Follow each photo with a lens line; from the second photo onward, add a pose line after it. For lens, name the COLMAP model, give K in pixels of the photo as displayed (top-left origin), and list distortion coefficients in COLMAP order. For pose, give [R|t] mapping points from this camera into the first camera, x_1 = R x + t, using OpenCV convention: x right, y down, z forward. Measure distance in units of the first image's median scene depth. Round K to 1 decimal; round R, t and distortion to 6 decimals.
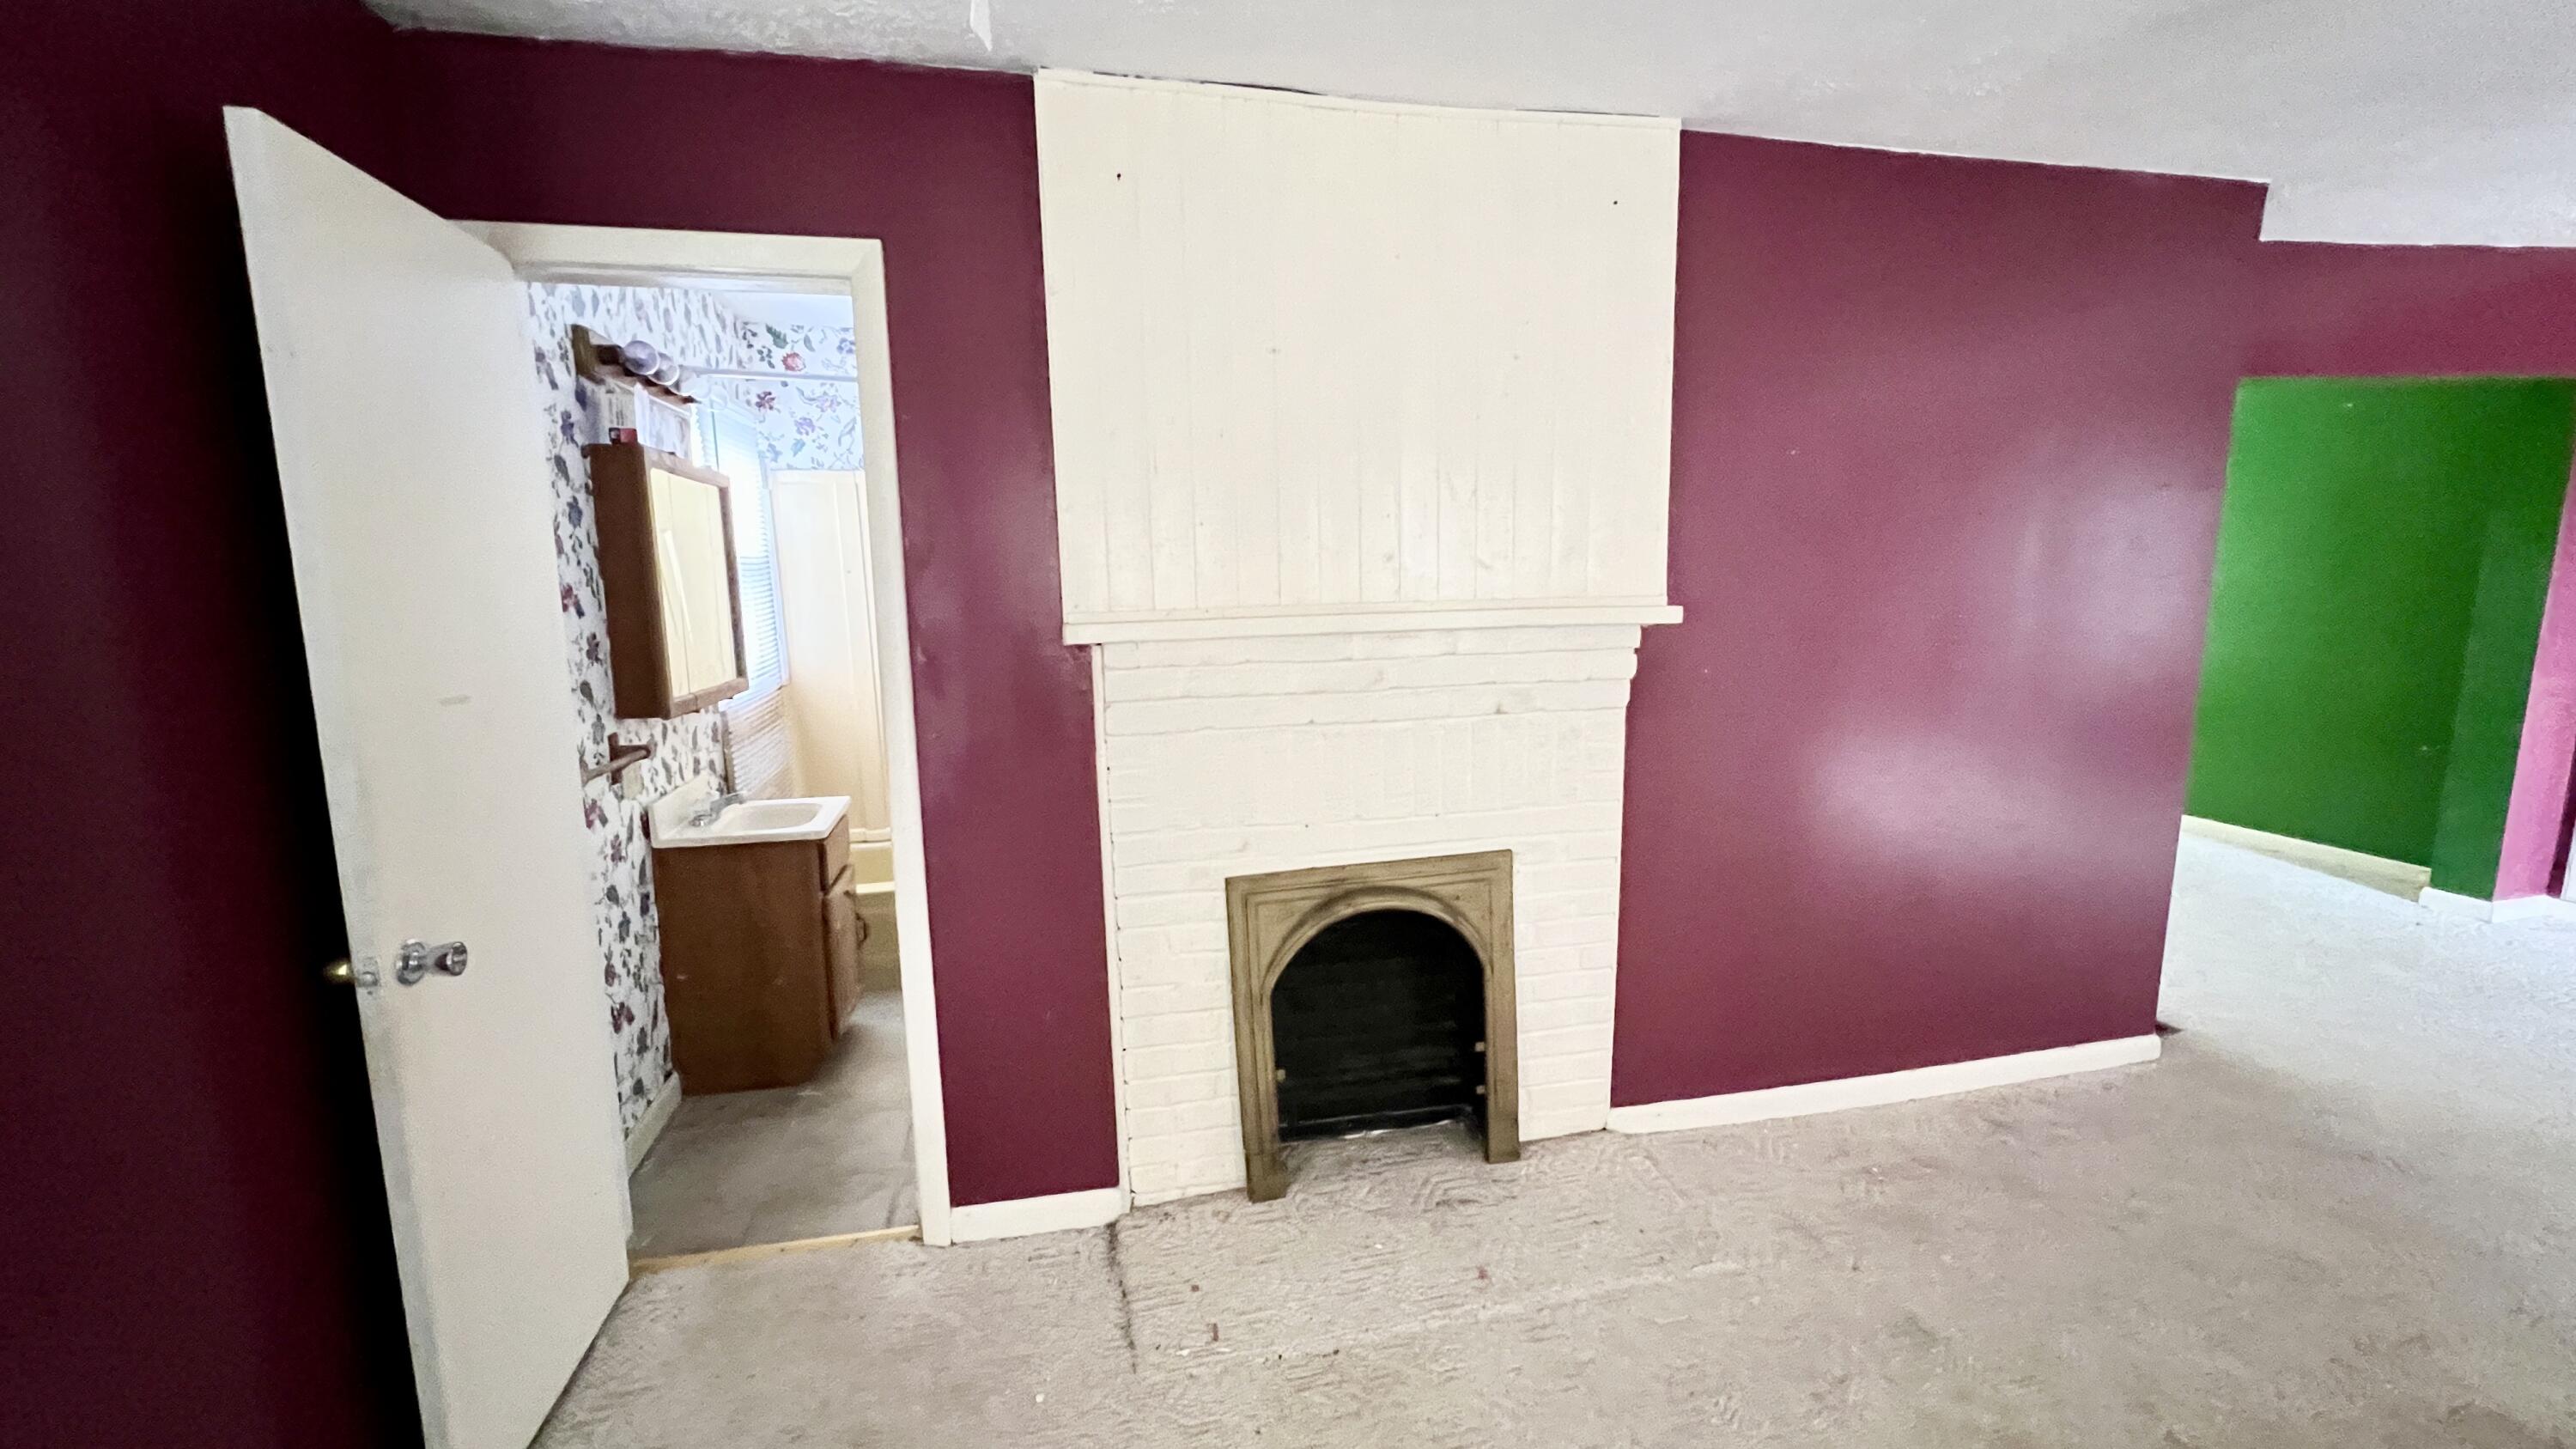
lens RADIAL K [[1040.8, 0, 1282.4], [0, 1040.8, 736.3], [0, 0, 1]] dist [-0.000348, -0.000066]
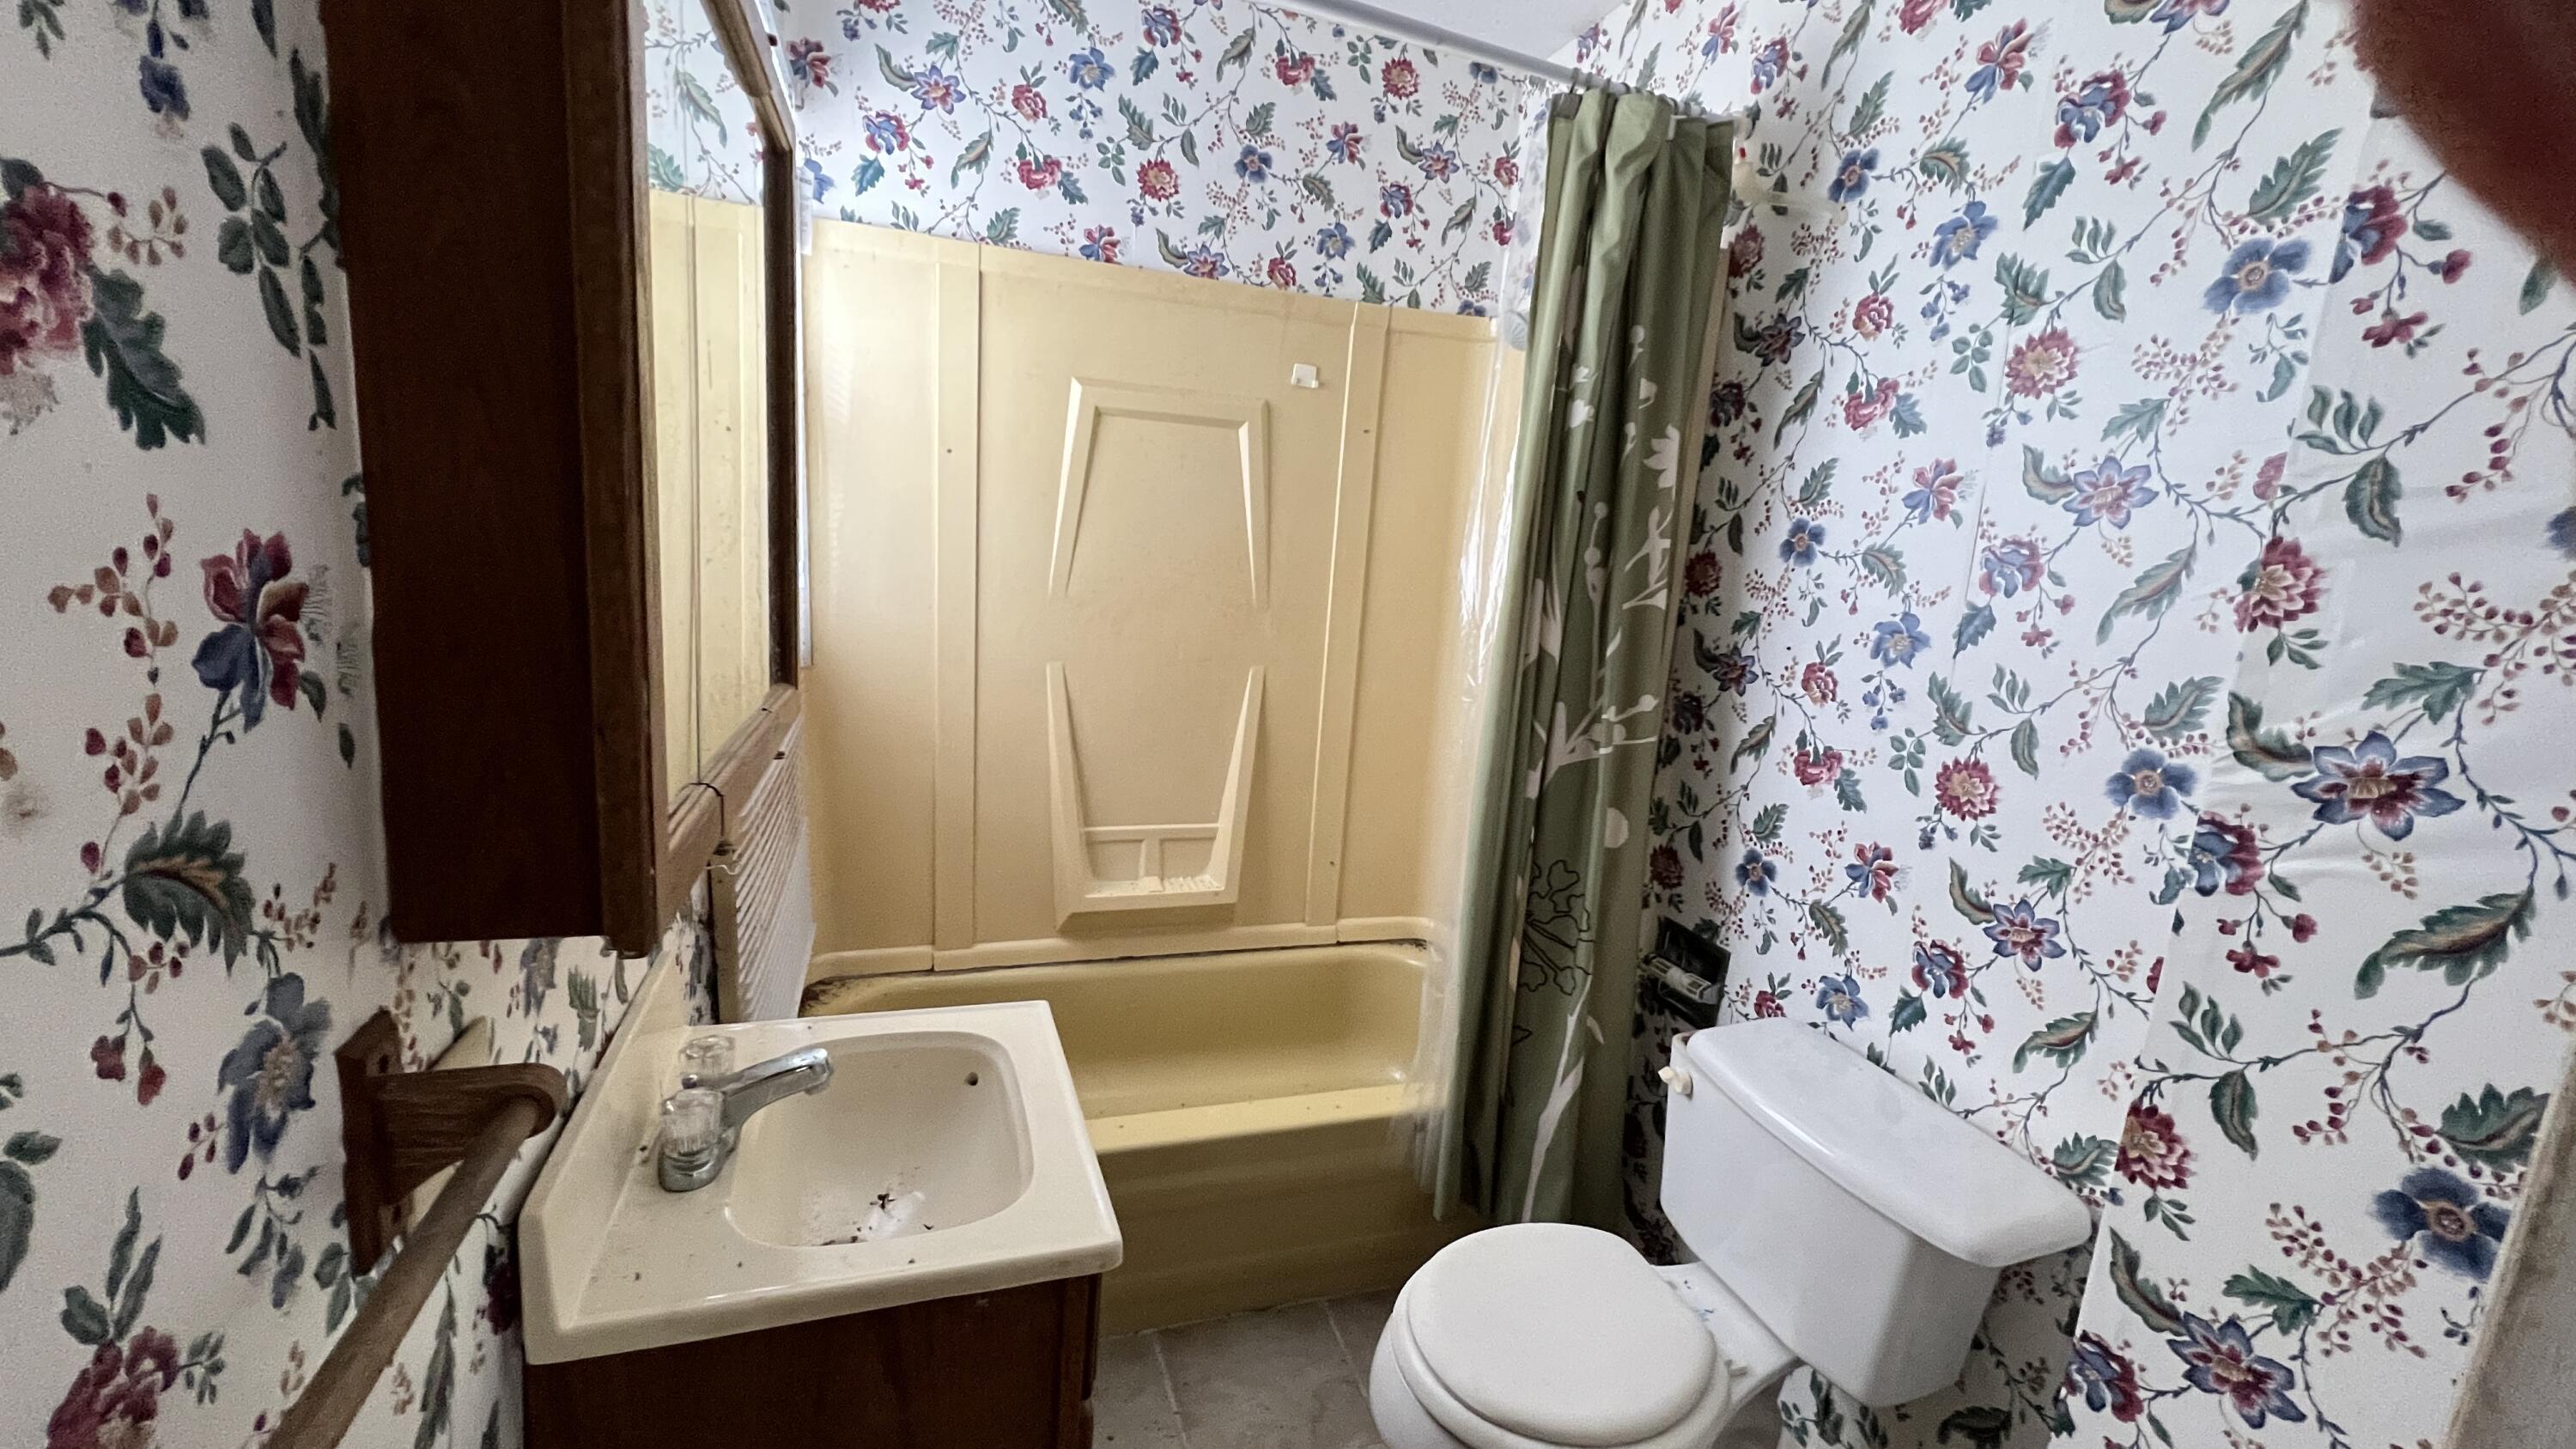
lens RADIAL K [[1040.8, 0, 1288.9], [0, 1040.8, 724.3], [0, 0, 1]] dist [-0.000348, -0.000066]
pose [[0.990768, 0.068287, 0.117111, -0.489445], [-0.071582, 0.997142, 0.024164, -0.081535], [-0.115126, -0.032324, 0.992825, 0.774190]]
